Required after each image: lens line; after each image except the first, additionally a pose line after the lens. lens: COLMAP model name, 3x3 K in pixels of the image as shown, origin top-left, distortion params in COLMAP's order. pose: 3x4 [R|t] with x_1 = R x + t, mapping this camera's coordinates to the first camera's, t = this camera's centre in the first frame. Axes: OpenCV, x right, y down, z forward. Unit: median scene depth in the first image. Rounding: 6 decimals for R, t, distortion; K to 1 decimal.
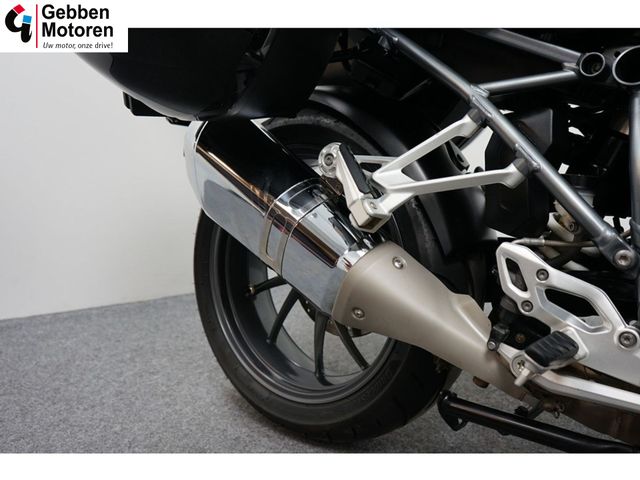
lens RADIAL K [[566.6, 0, 320.0], [0, 566.6, 240.0], [0, 0, 1]] dist [0.003051, -0.008612]
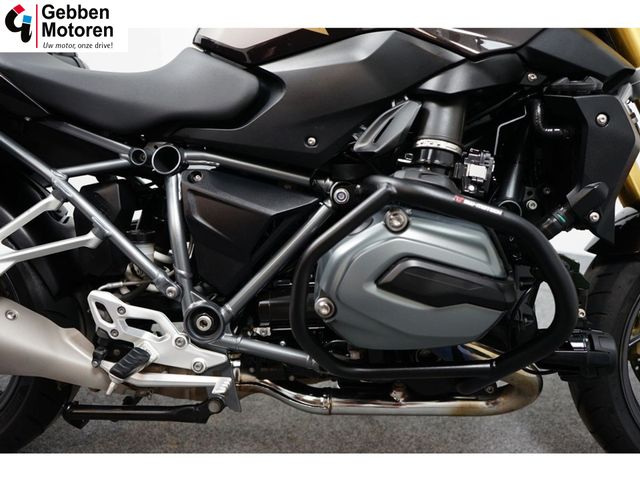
lens RADIAL K [[566.6, 0, 320.0], [0, 566.6, 240.0], [0, 0, 1]] dist [0.003051, -0.008612]
pose [[0.815730, -0.145428, 0.559853, 0.021381], [0.103193, 0.988940, 0.106531, -0.195349], [-0.569154, -0.029128, 0.821715, -0.418667]]
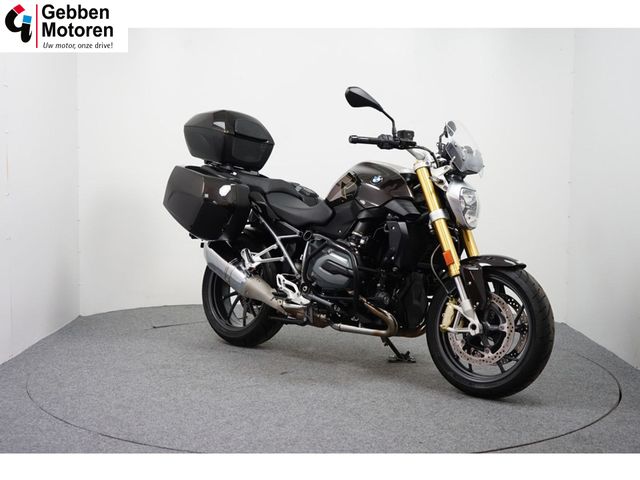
lens RADIAL K [[882.3, 0, 320.0], [0, 882.3, 240.0], [0, 0, 1]] dist [-0.004617, -0.004139]
pose [[0.997691, 0.042034, -0.053346, 0.933720], [-0.048456, 0.990916, -0.125452, 0.541625], [0.047588, 0.127748, 0.990664, -5.359399]]
